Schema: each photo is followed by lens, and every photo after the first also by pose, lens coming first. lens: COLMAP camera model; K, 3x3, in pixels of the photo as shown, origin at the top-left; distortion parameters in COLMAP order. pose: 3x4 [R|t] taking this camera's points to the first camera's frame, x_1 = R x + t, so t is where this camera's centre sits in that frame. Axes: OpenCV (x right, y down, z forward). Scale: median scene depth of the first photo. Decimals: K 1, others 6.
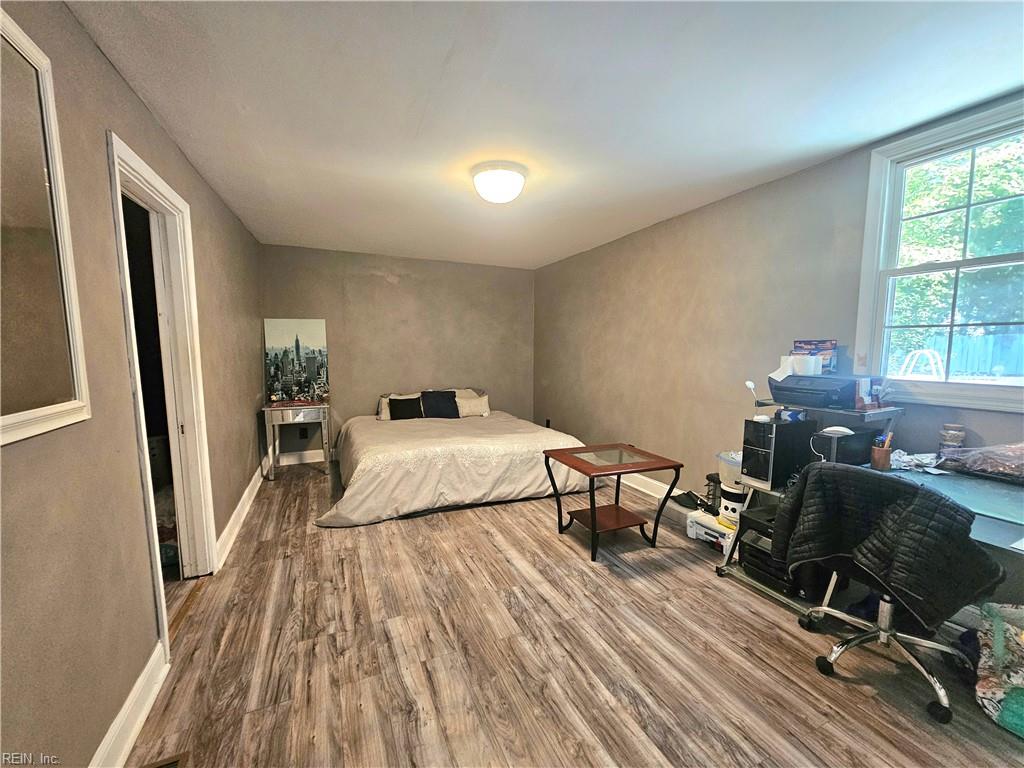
lens RADIAL K [[420.8, 0, 509.8], [0, 420.8, 391.1], [0, 0, 1]] dist [-0.000265, 0.002580]
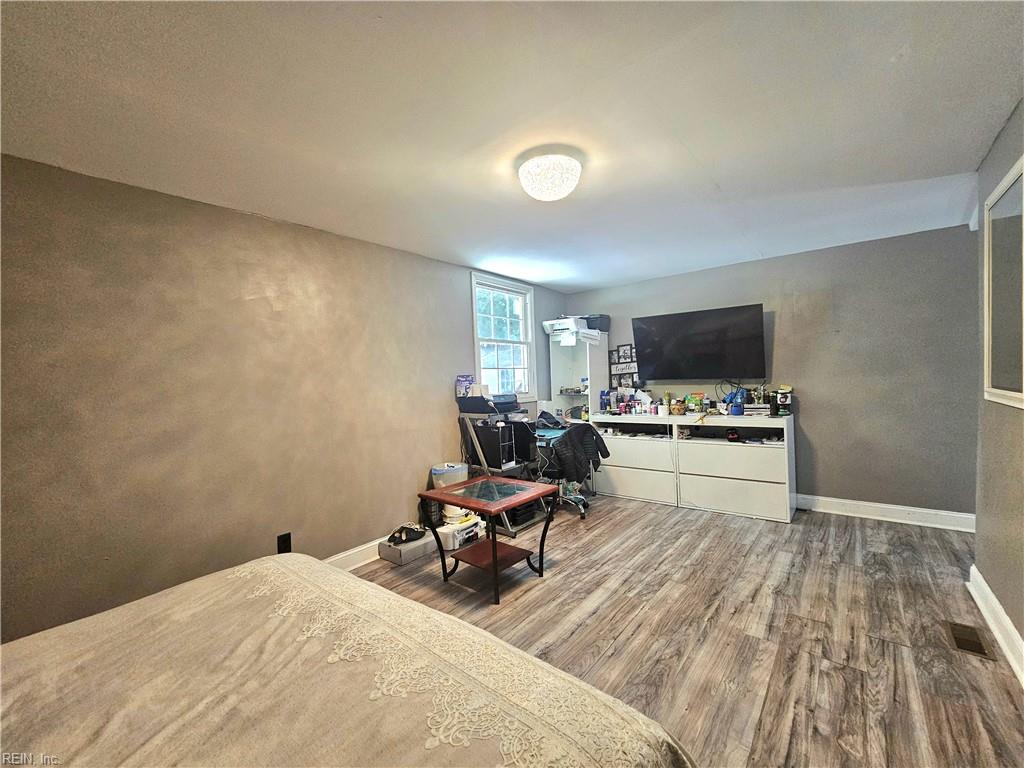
lens RADIAL K [[420.8, 0, 509.8], [0, 420.8, 391.1], [0, 0, 1]] dist [-0.000265, 0.002580]
pose [[-0.443609, -0.009971, 0.896165, -0.910787], [0.131175, 0.988447, 0.075930, -0.192029], [-0.886569, 0.151237, -0.437176, 1.868893]]
